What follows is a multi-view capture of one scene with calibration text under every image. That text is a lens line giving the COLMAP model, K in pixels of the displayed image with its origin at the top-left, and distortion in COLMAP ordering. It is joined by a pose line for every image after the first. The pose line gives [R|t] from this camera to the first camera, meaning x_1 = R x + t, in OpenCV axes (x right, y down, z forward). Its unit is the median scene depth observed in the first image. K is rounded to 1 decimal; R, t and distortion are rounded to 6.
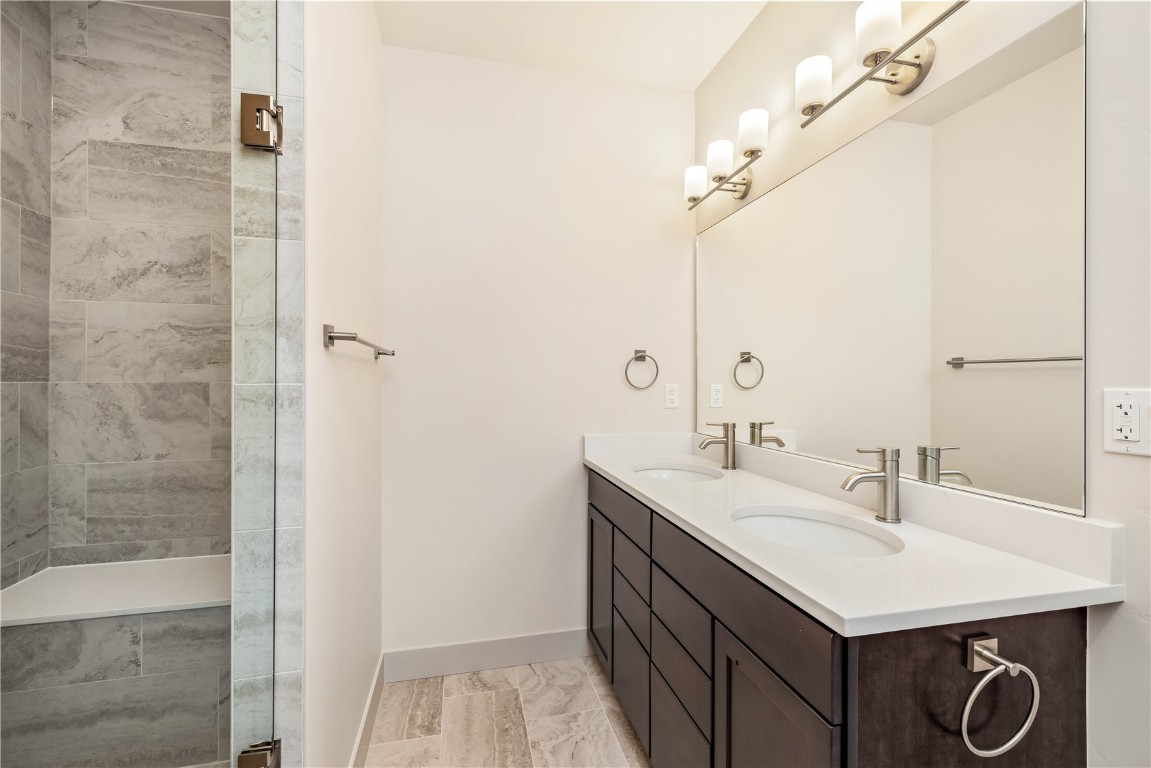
lens RADIAL K [[495.8, 0, 576.9], [0, 495.8, 383.9], [0, 0, 1]] dist [0.001000, 0.000643]
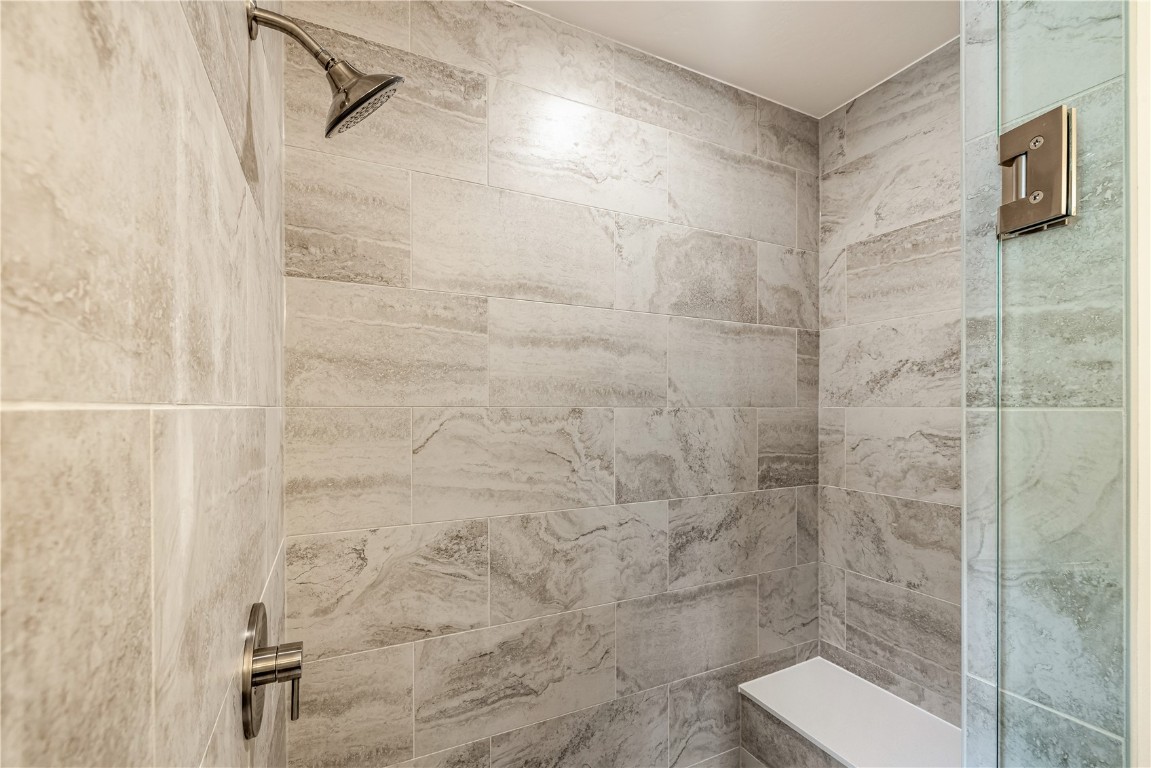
lens RADIAL K [[495.8, 0, 576.0], [0, 495.8, 409.7], [0, 0, 1]] dist [0.001000, 0.000643]
pose [[0.221247, 0.000402, -0.975218, -0.134264], [0.000285, 1.000000, 0.000476, -0.163051], [0.975218, -0.000384, 0.221247, 0.249813]]
